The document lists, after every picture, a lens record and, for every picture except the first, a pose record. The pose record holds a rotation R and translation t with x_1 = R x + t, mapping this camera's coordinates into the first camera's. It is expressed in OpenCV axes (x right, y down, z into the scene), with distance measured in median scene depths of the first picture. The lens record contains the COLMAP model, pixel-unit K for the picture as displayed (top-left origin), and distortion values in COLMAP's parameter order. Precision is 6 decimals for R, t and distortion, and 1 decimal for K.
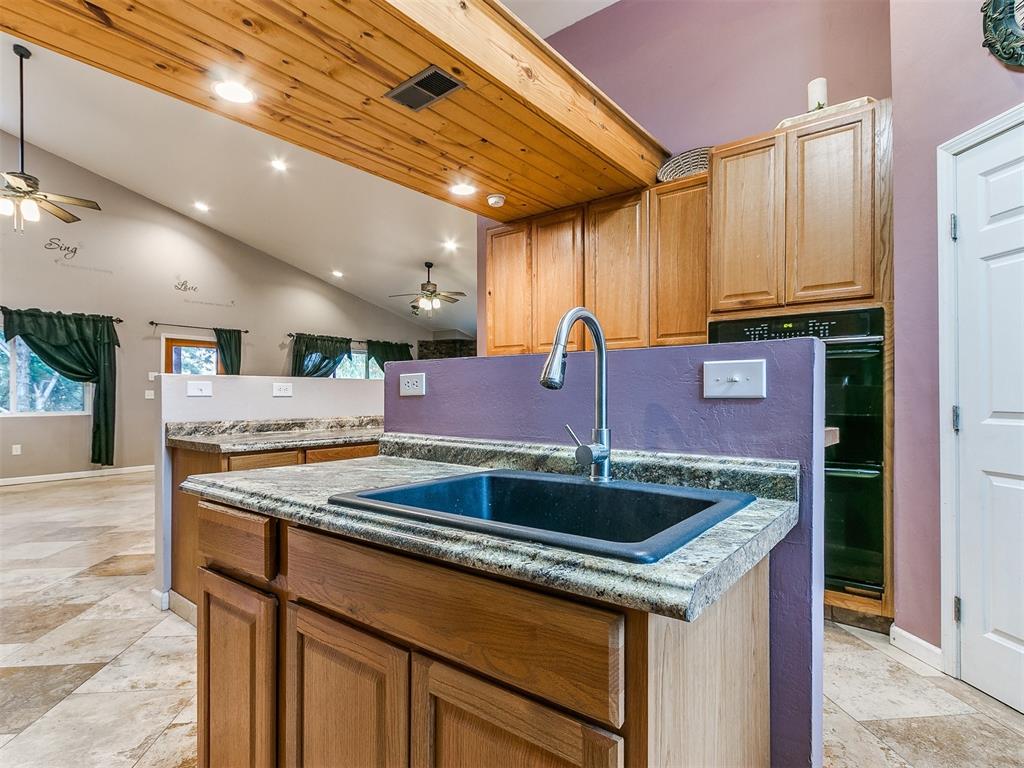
lens RADIAL K [[535.9, 0, 504.7], [0, 535.9, 395.9], [0, 0, 1]] dist [-0.000846, -0.000680]
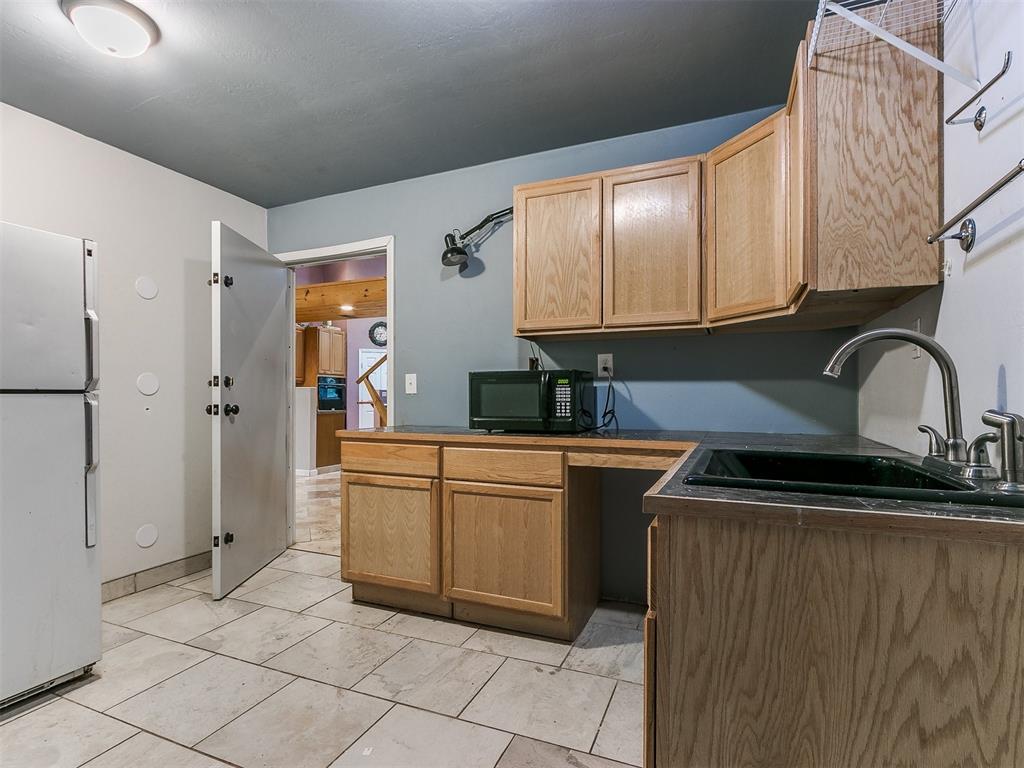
lens RADIAL K [[528.8, 0, 497.1], [0, 528.8, 397.0], [0, 0, 1]] dist [-0.000836, 0.000036]
pose [[-0.259745, 0.008413, 0.965641, -2.245395], [0.006006, 0.999957, -0.007096, 0.019756], [-0.965659, 0.003956, -0.259784, 0.530240]]
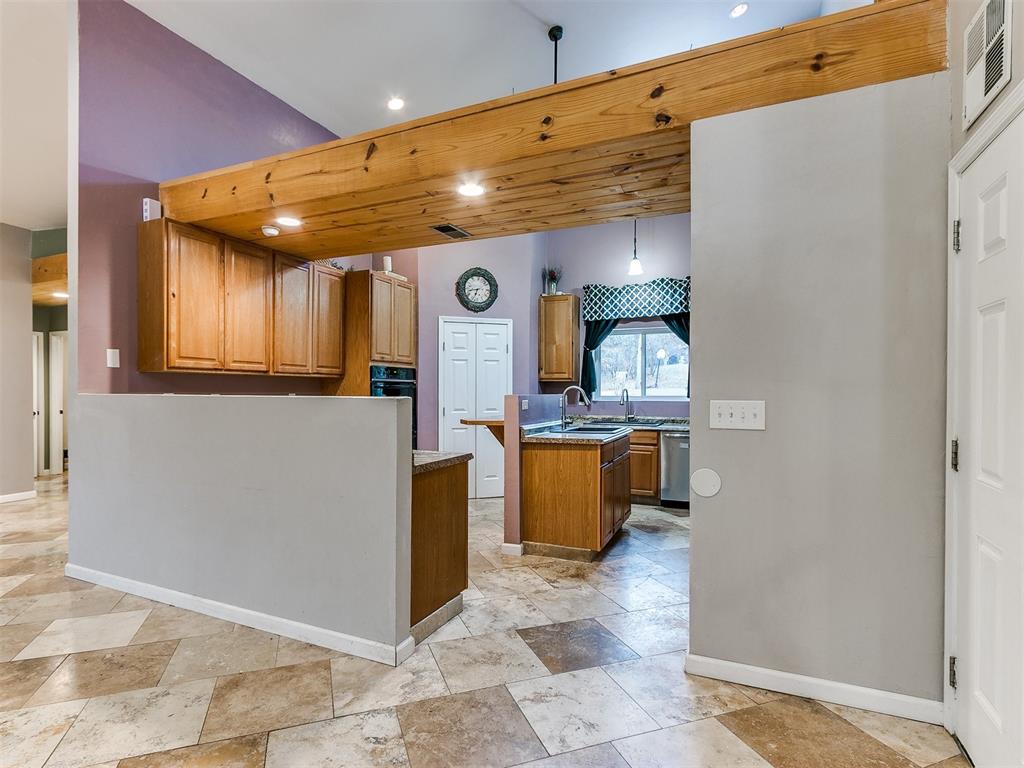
lens RADIAL K [[532.9, 0, 496.2], [0, 532.9, 396.3], [0, 0, 1]] dist [0.000434, -0.000573]
pose [[-0.237893, -0.007368, 0.971263, -1.017552], [0.000493, 0.999970, 0.007707, -0.032358], [-0.971291, 0.002312, -0.237882, 0.701300]]
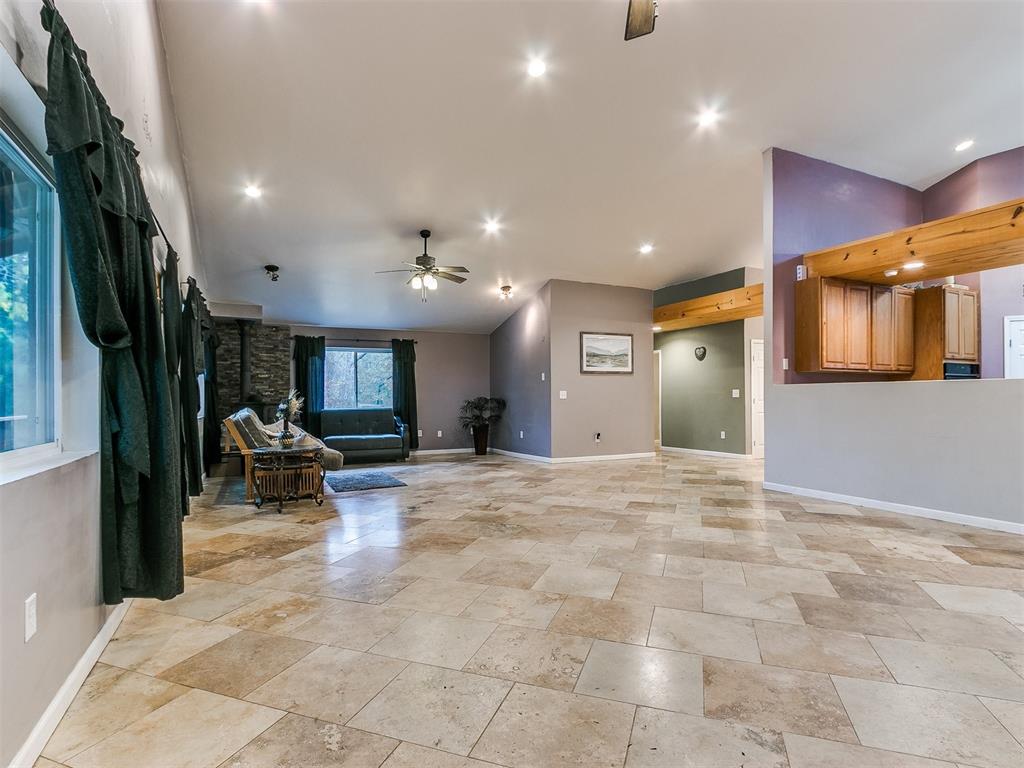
lens RADIAL K [[528.8, 0, 497.1], [0, 528.8, 397.0], [0, 0, 1]] dist [-0.000836, 0.000036]
pose [[0.446985, 0.005752, 0.894523, -1.683695], [0.004053, 0.999956, -0.008455, 0.012021], [-0.894532, 0.007405, 0.446942, 1.164863]]
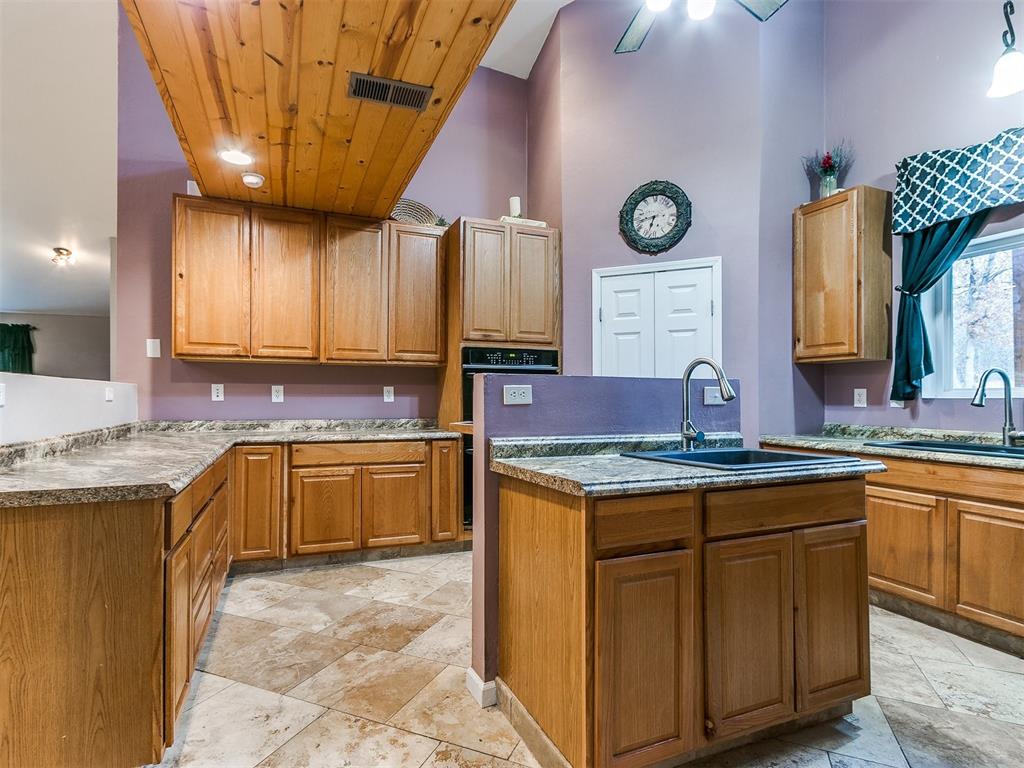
lens RADIAL K [[529.4, 0, 493.6], [0, 529.4, 396.3], [0, 0, 1]] dist [0.001789, -0.000134]
pose [[0.491616, 0.005502, 0.870795, -0.497203], [0.000061, 0.999980, -0.006352, -0.004442], [-0.870812, 0.003176, 0.491605, 0.198883]]
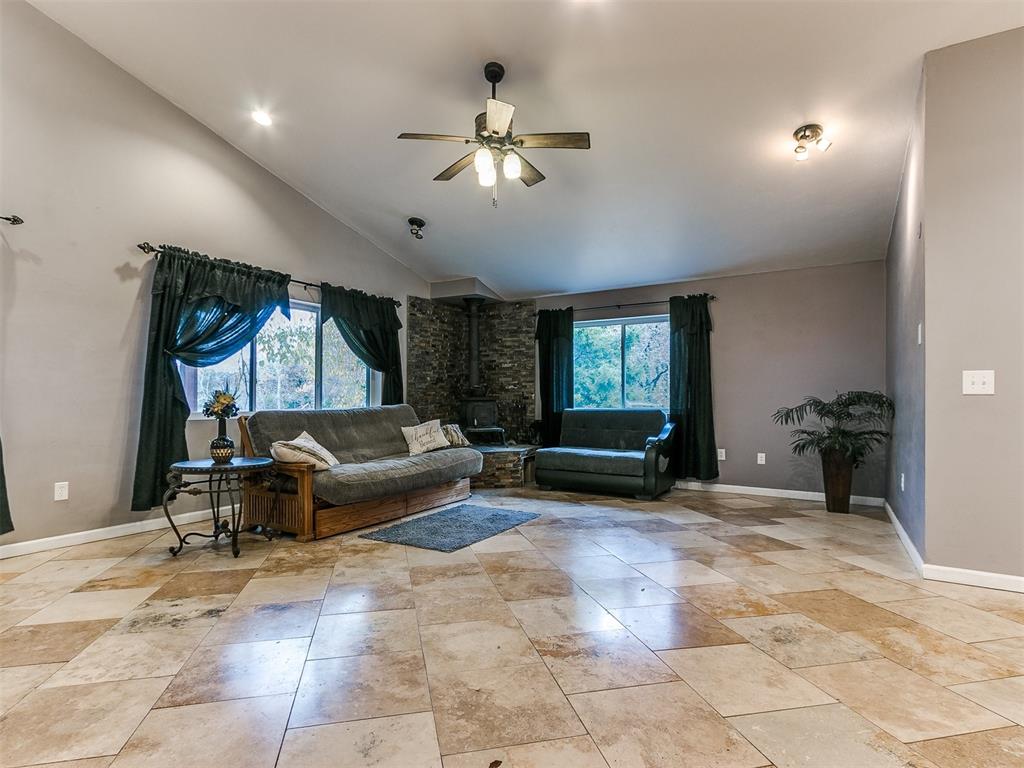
lens RADIAL K [[531.7, 0, 499.3], [0, 531.7, 396.2], [0, 0, 1]] dist [0.001030, -0.000362]
pose [[0.991973, 0.008137, 0.126190, -0.396129], [-0.007748, 0.999964, -0.003575, 0.012174], [-0.126214, 0.002569, 0.992000, 1.249586]]
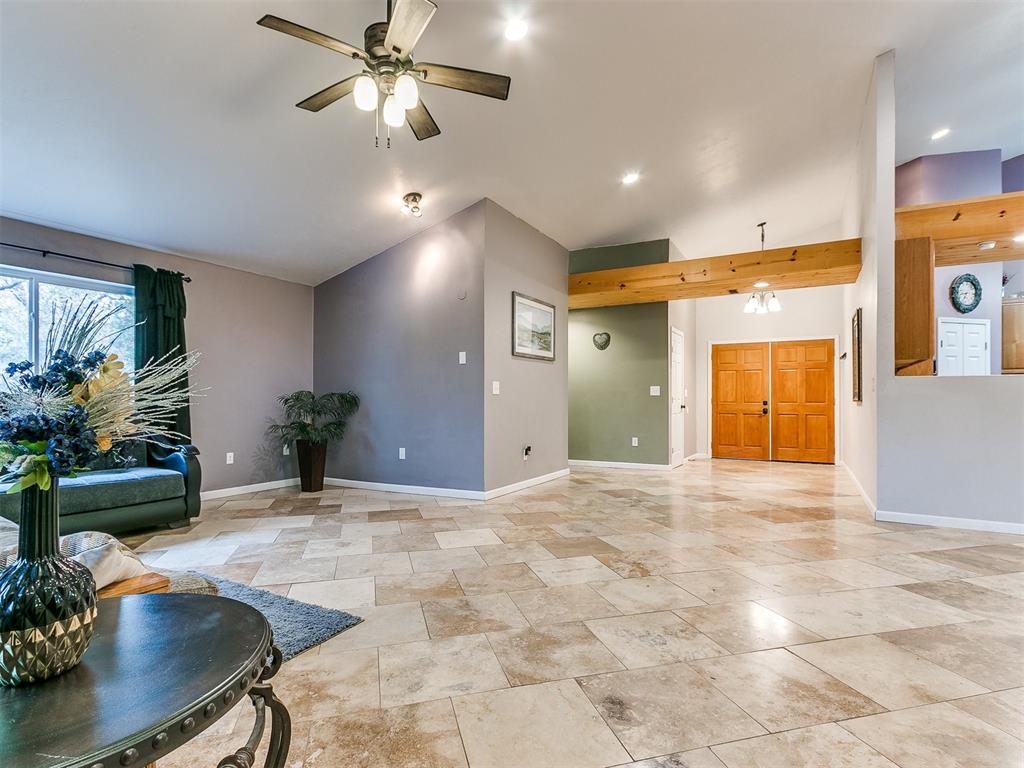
lens RADIAL K [[528.8, 0, 497.1], [0, 528.8, 397.0], [0, 0, 1]] dist [-0.000836, 0.000036]
pose [[-0.145062, 0.009076, 0.989381, -0.977281], [-0.000908, 0.999956, -0.009306, 0.020977], [-0.989422, -0.002249, -0.145047, 2.064357]]
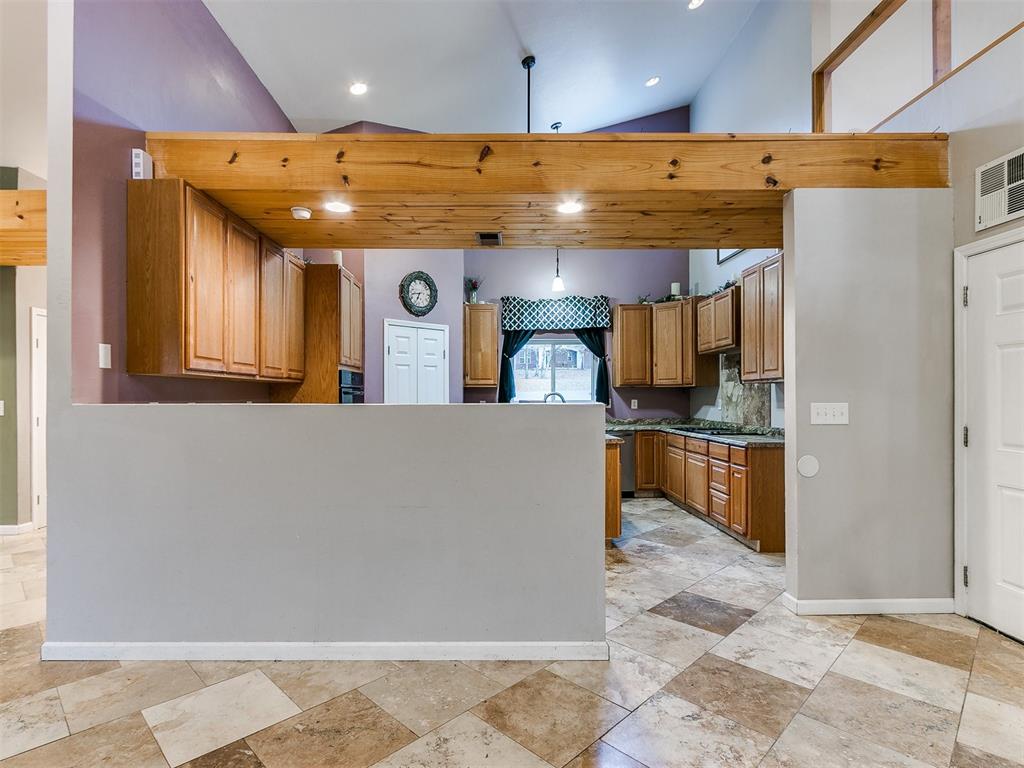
lens RADIAL K [[531.7, 0, 499.3], [0, 531.7, 396.2], [0, 0, 1]] dist [0.001030, -0.000362]
pose [[-0.630076, 0.004376, 0.776521, -0.828539], [0.006750, 0.999977, -0.000159, -0.035774], [-0.776504, 0.005141, -0.630091, 1.139421]]
